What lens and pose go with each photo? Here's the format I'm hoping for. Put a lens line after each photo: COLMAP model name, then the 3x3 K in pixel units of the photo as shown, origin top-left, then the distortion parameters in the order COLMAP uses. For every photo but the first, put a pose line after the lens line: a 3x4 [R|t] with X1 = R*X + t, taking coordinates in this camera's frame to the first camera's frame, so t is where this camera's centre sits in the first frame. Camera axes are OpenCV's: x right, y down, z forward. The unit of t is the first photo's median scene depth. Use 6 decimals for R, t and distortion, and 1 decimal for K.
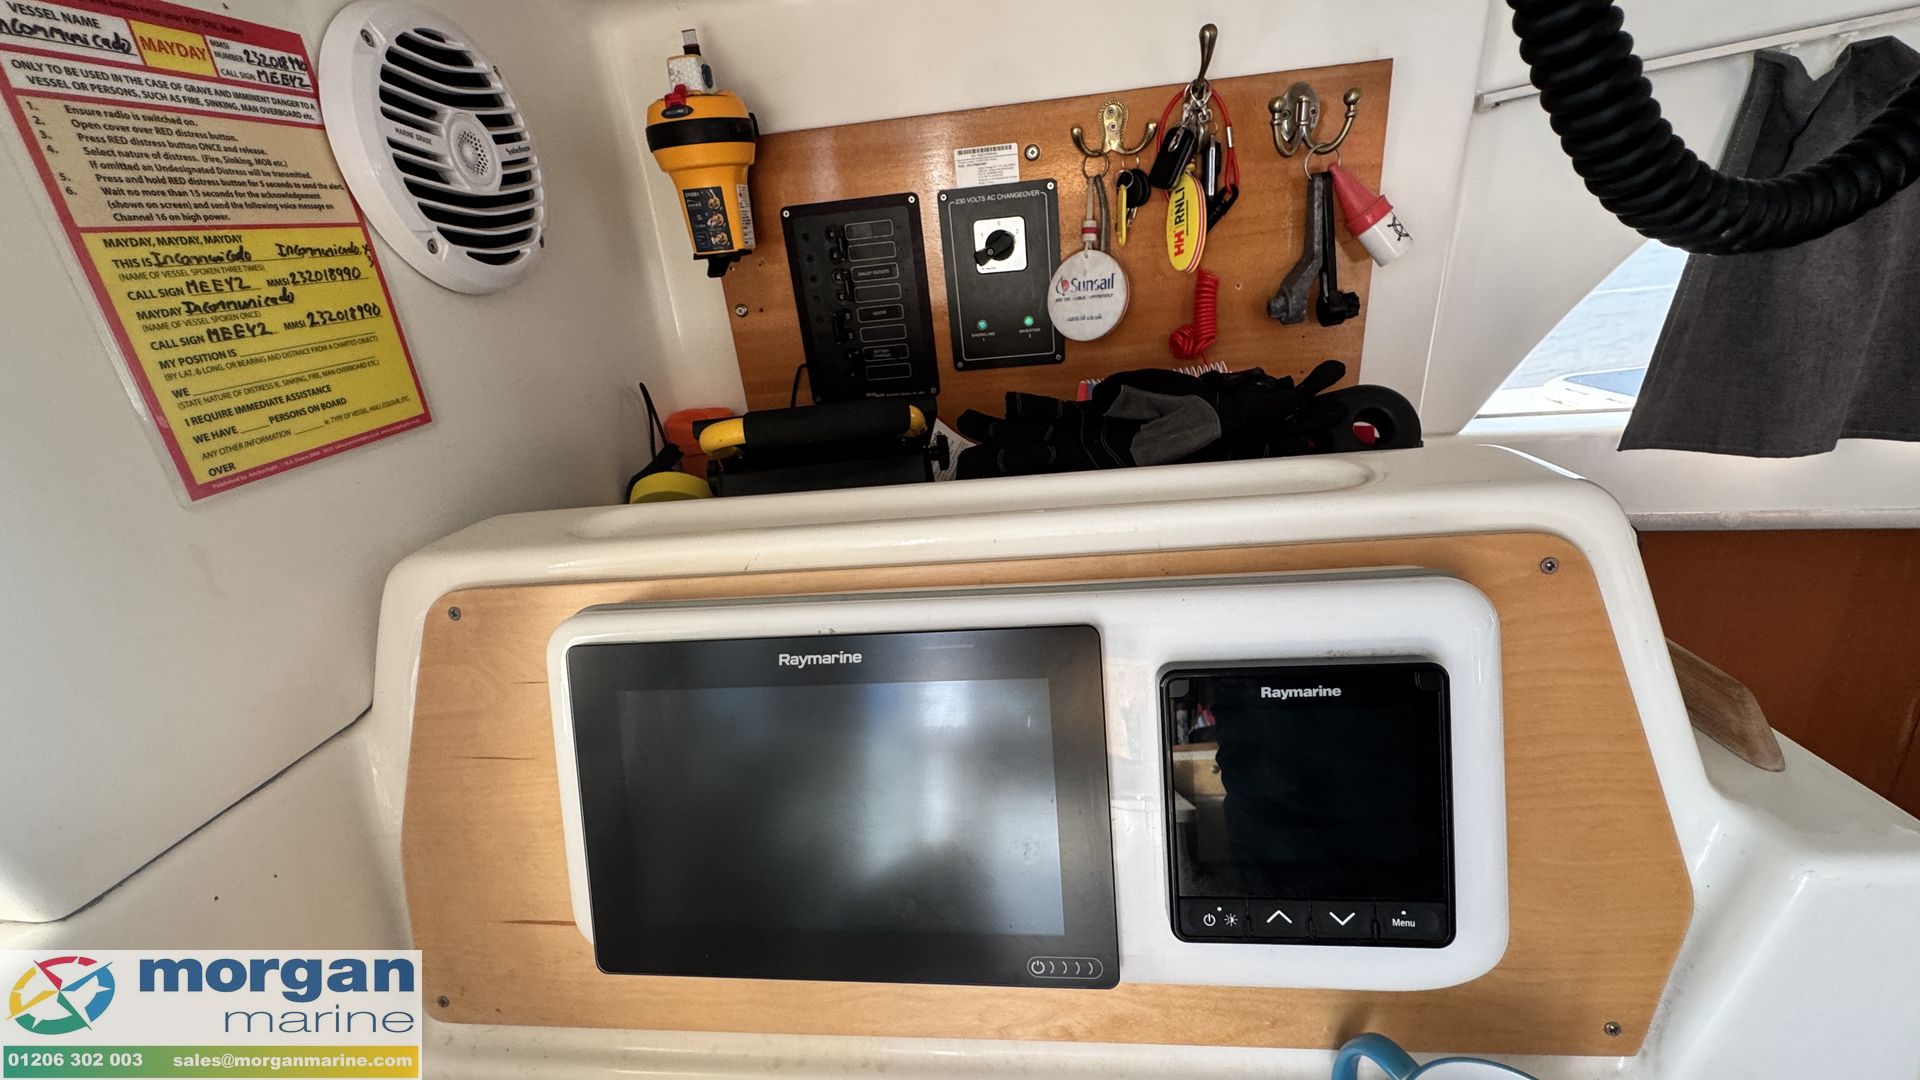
lens RADIAL K [[767.2, 0, 960.0], [0, 767.2, 540.0], [0, 0, 1]] dist [-0.003849, 0.000556]
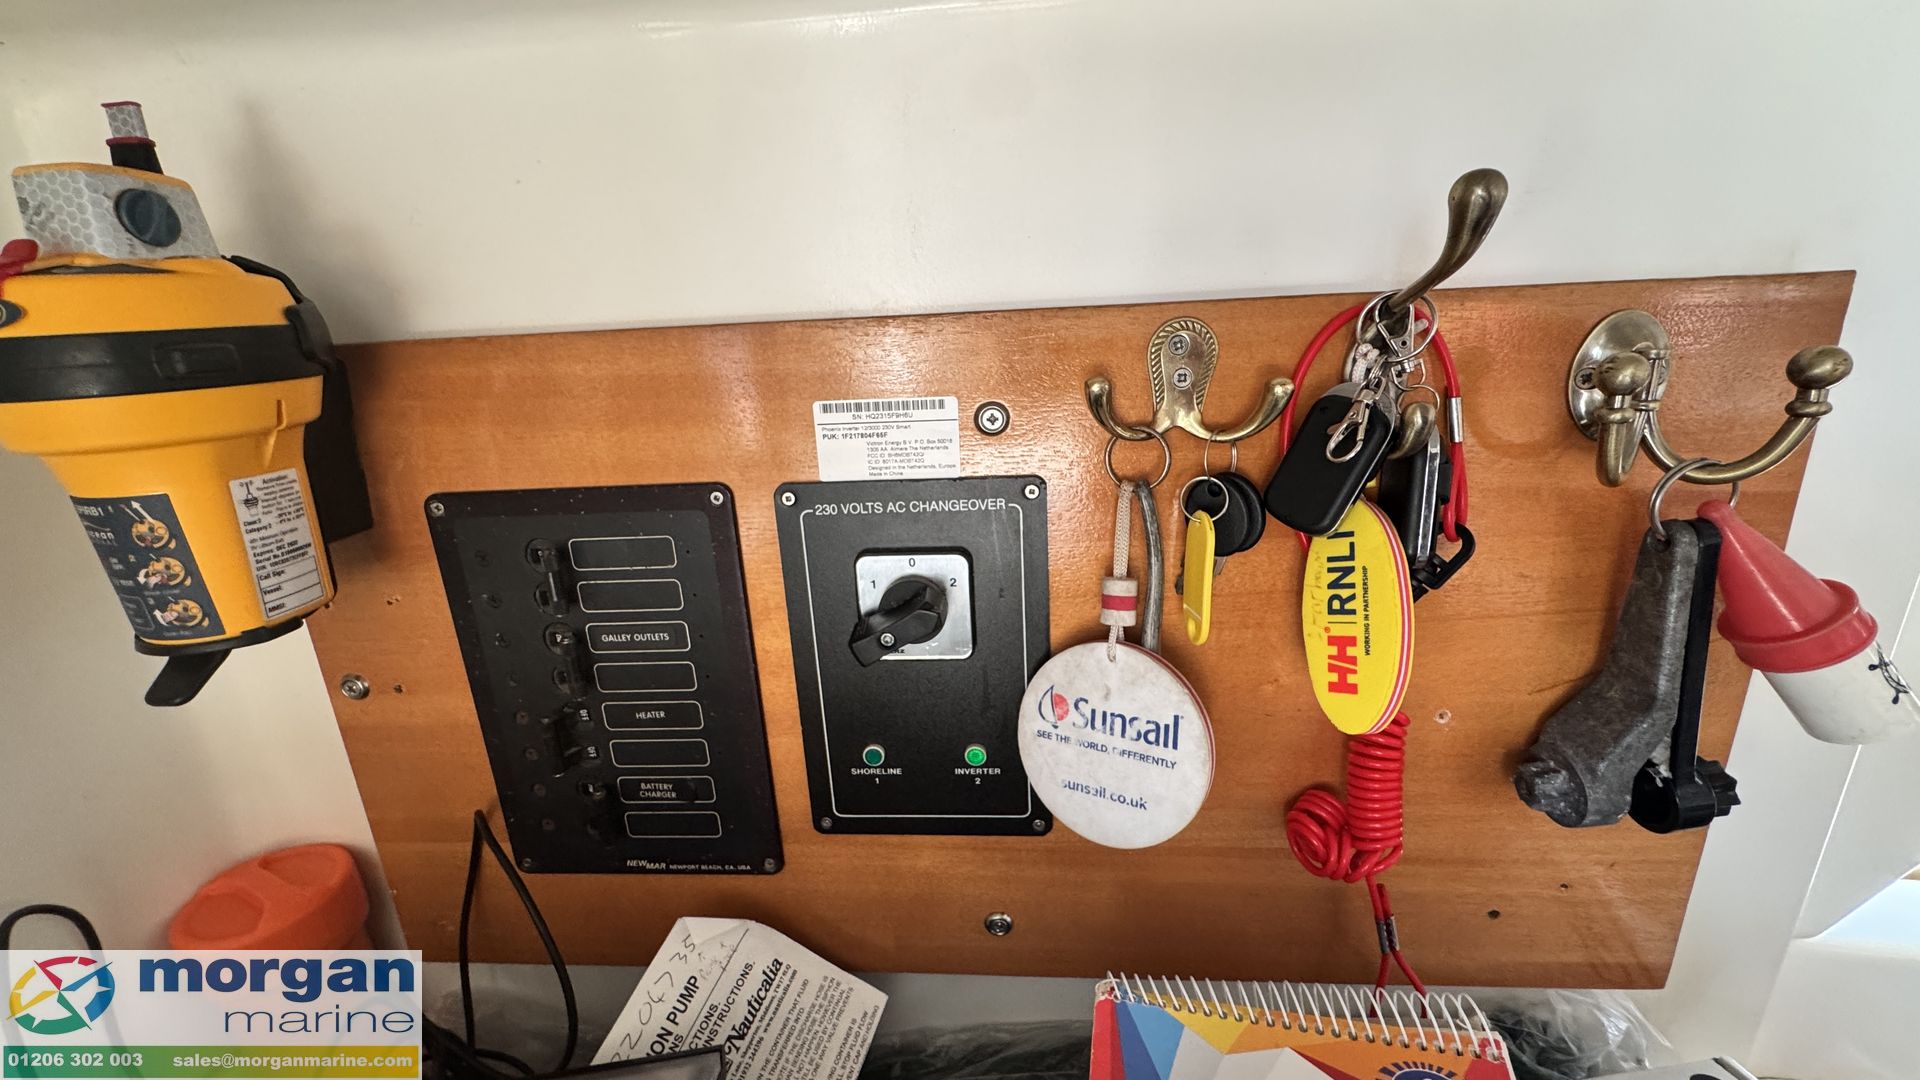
lens RADIAL K [[756.0, 0, 956.6], [0, 756.0, 537.6], [0, 0, 1]] dist [-0.001168, -0.000323]
pose [[0.998154, 0.035284, 0.049425, 0.055553], [-0.029855, 0.993855, -0.106584, -0.391657], [-0.052882, 0.104912, 0.993074, 0.582277]]
